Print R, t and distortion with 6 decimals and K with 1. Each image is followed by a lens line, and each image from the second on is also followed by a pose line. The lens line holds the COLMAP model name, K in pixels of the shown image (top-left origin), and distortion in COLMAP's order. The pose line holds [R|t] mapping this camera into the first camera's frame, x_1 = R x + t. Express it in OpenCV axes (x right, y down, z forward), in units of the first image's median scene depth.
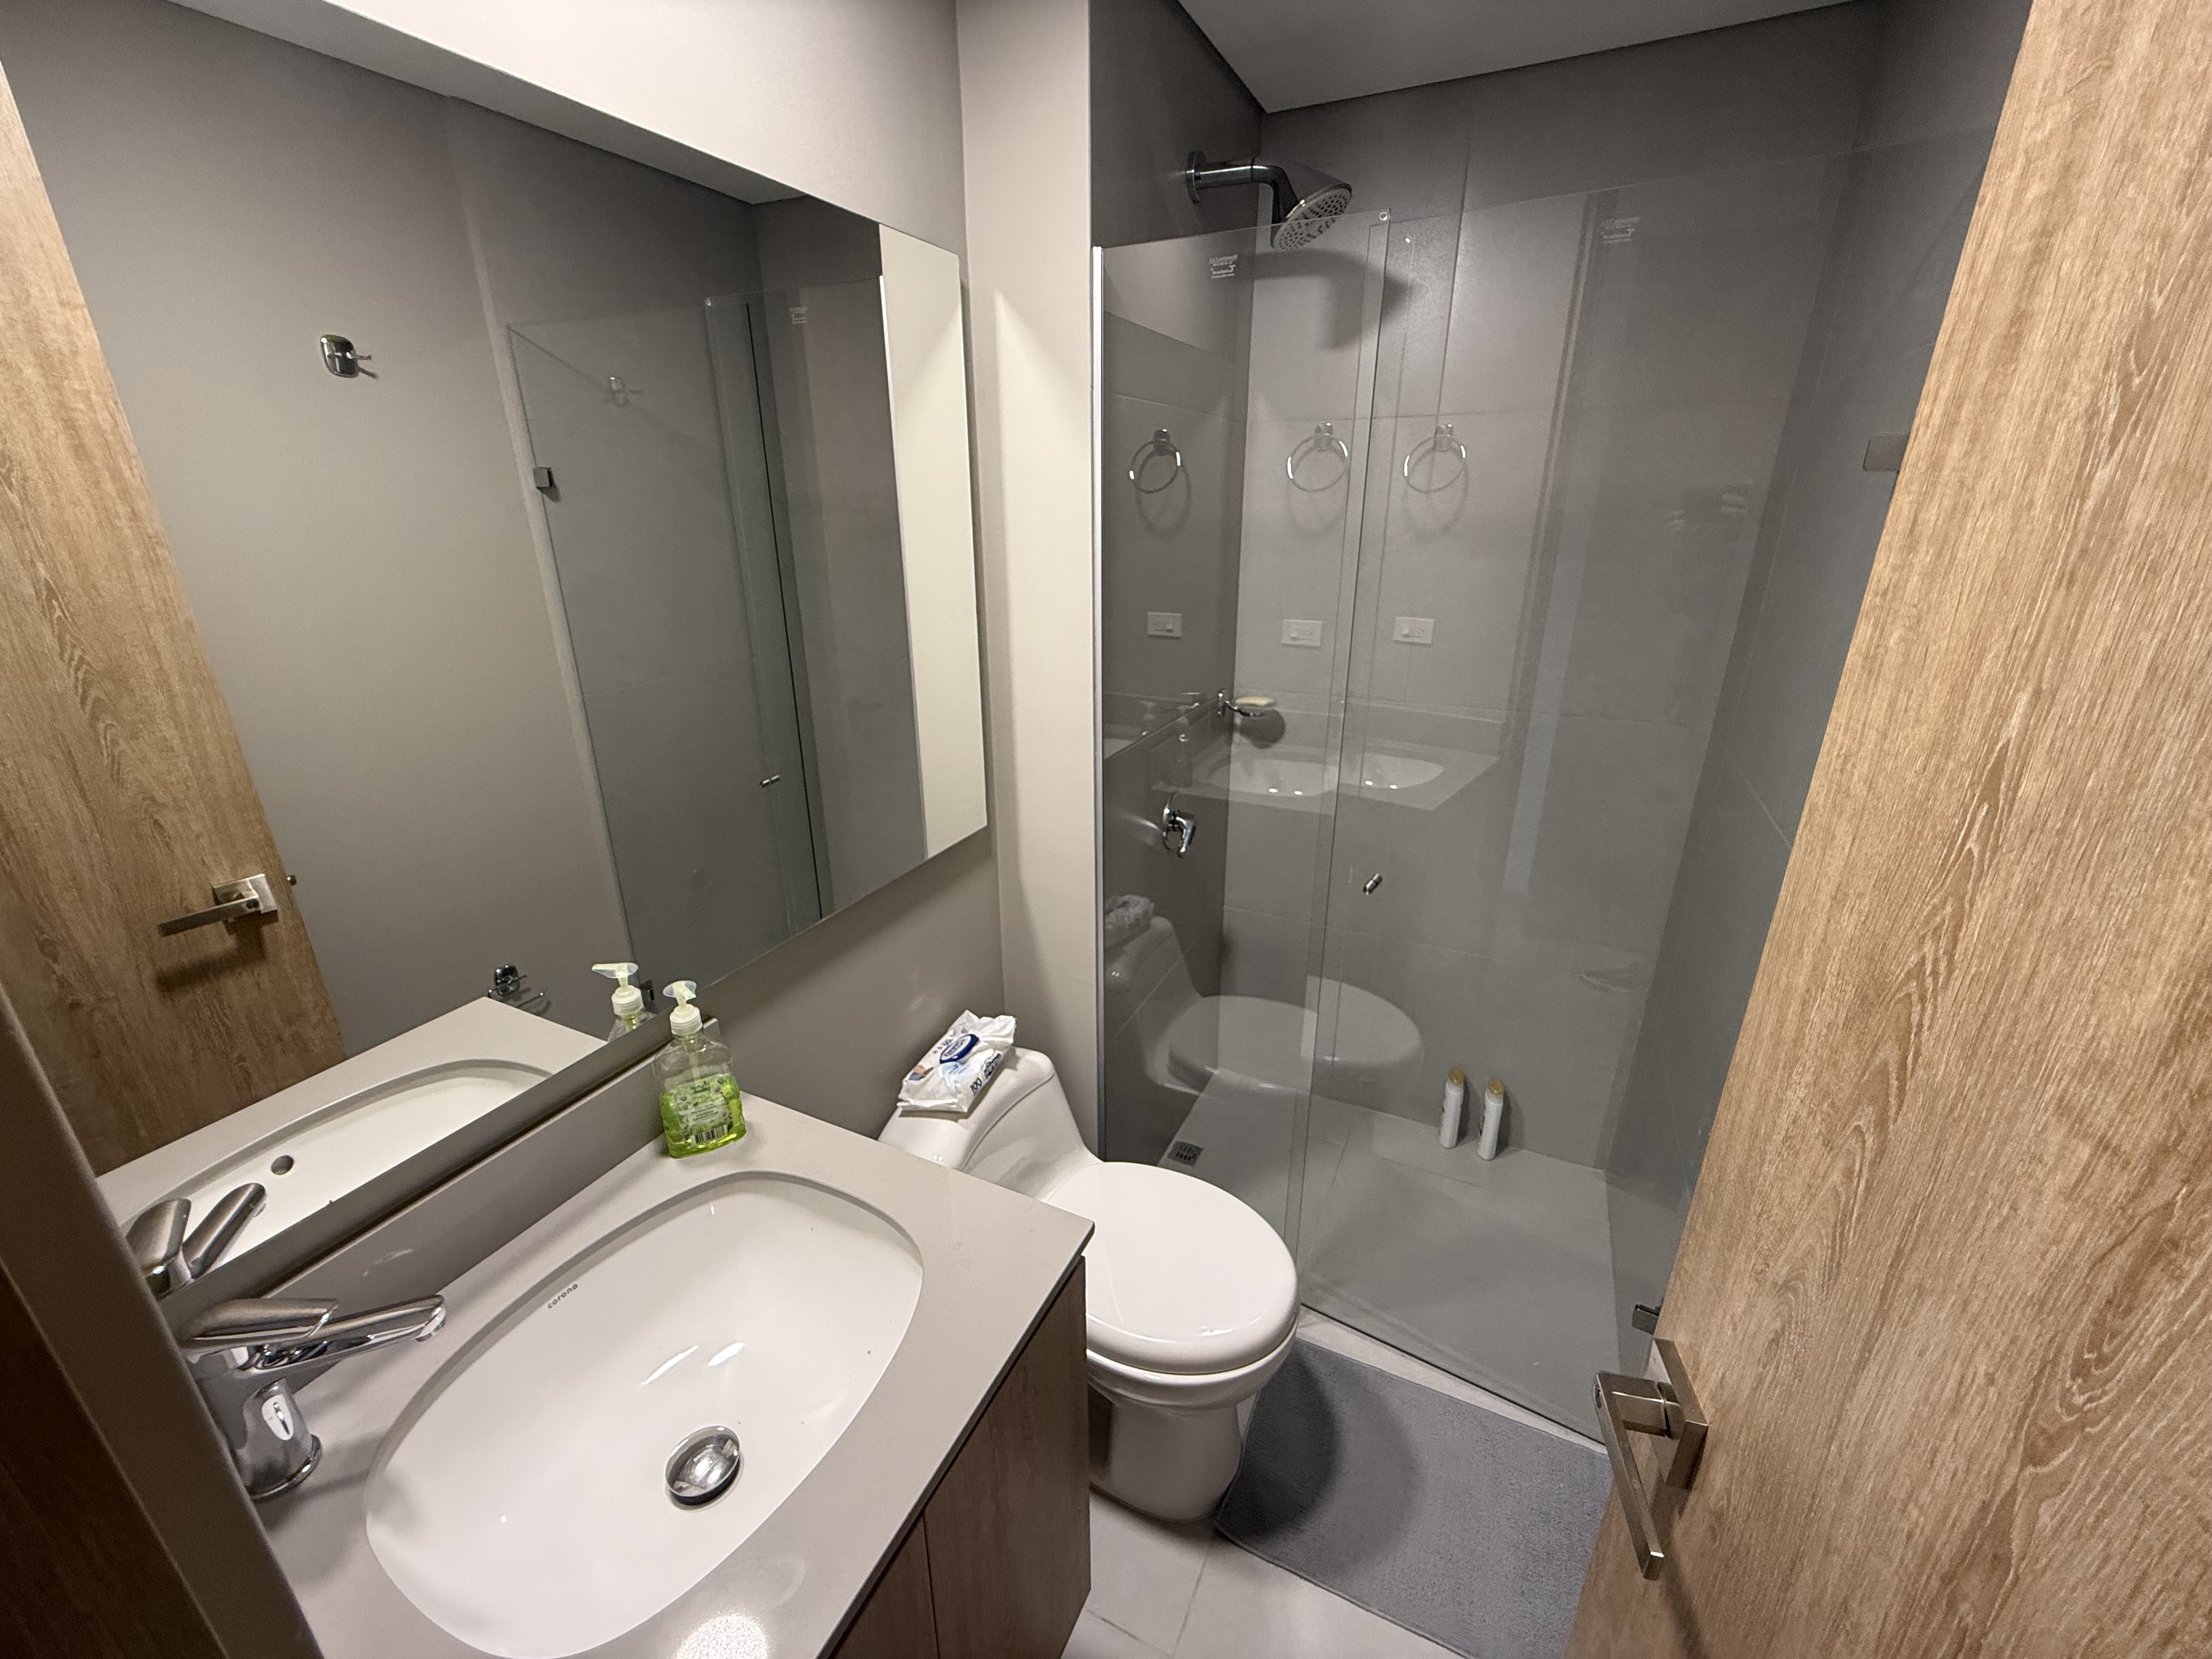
lens RADIAL K [[902.8, 0, 1098.3], [0, 902.8, 837.7], [0, 0, 1]] dist [0.008437, 0.000248]
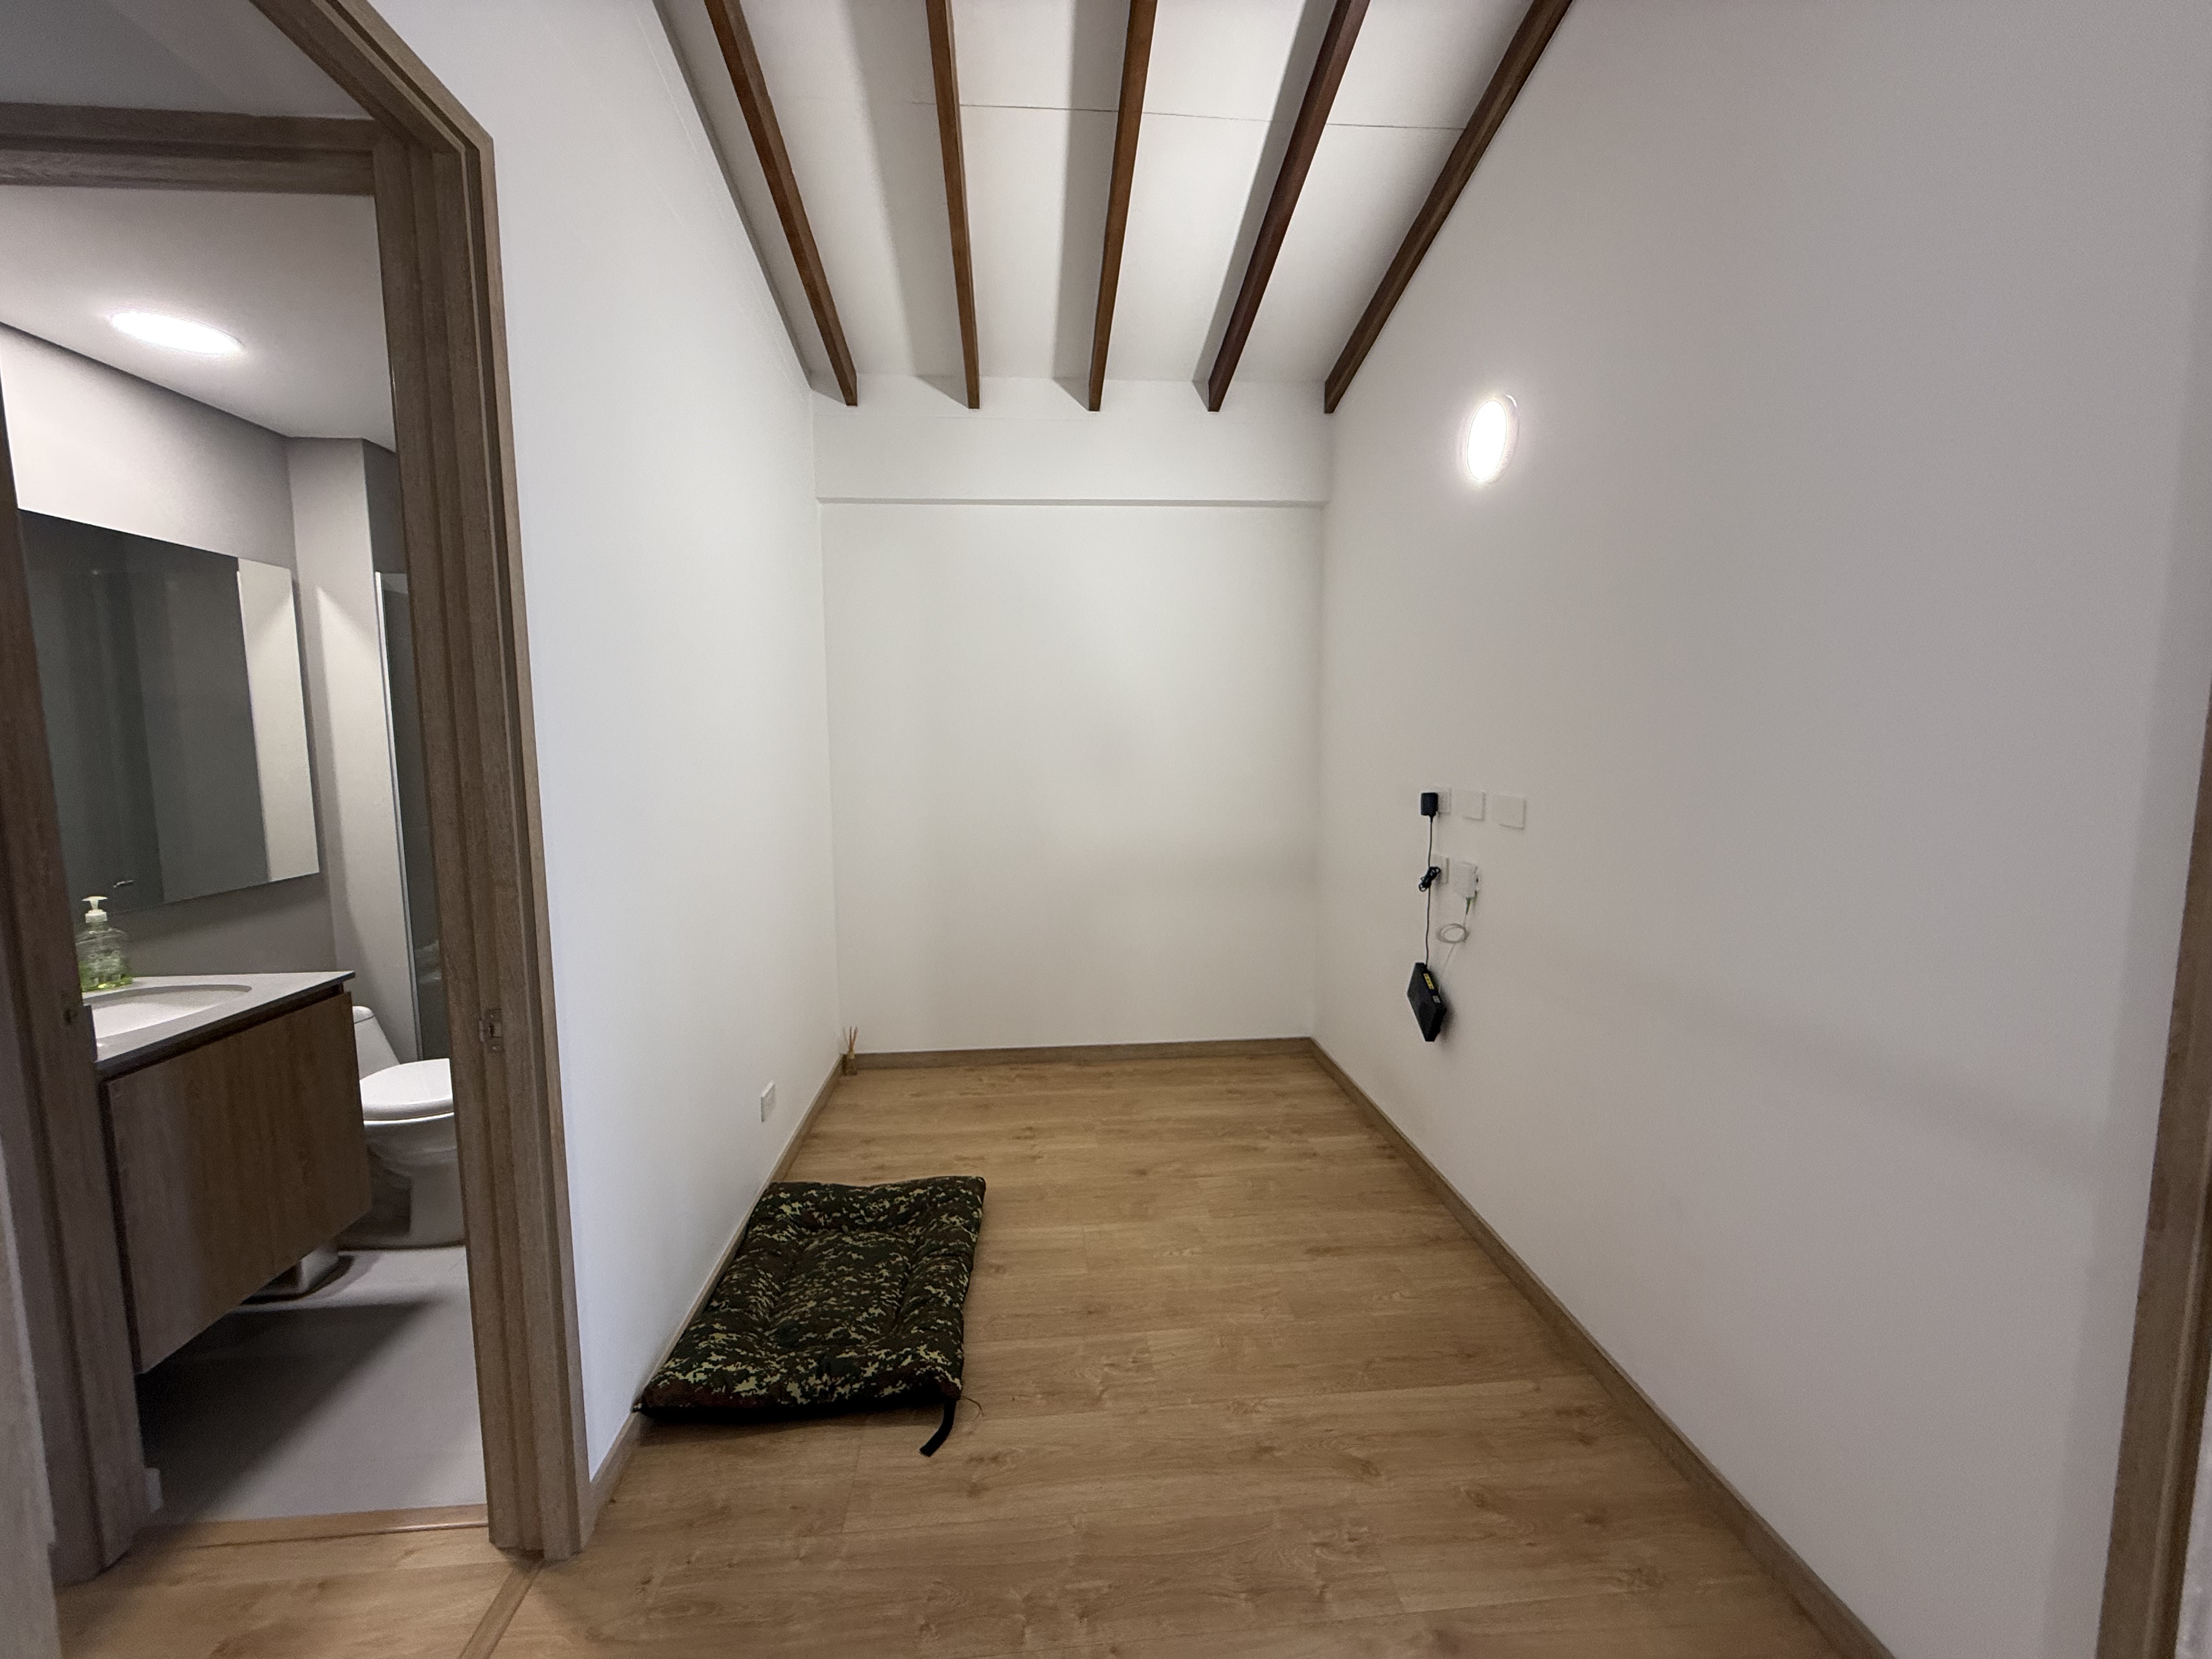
lens RADIAL K [[884.4, 0, 1101.1], [0, 884.4, 823.8], [0, 0, 1]] dist [-0.000581, 0.000297]
pose [[0.851721, -0.054821, 0.521120, 0.306111], [0.188644, 0.959908, -0.207340, 0.601991], [-0.488860, 0.274902, 0.827916, -1.263693]]
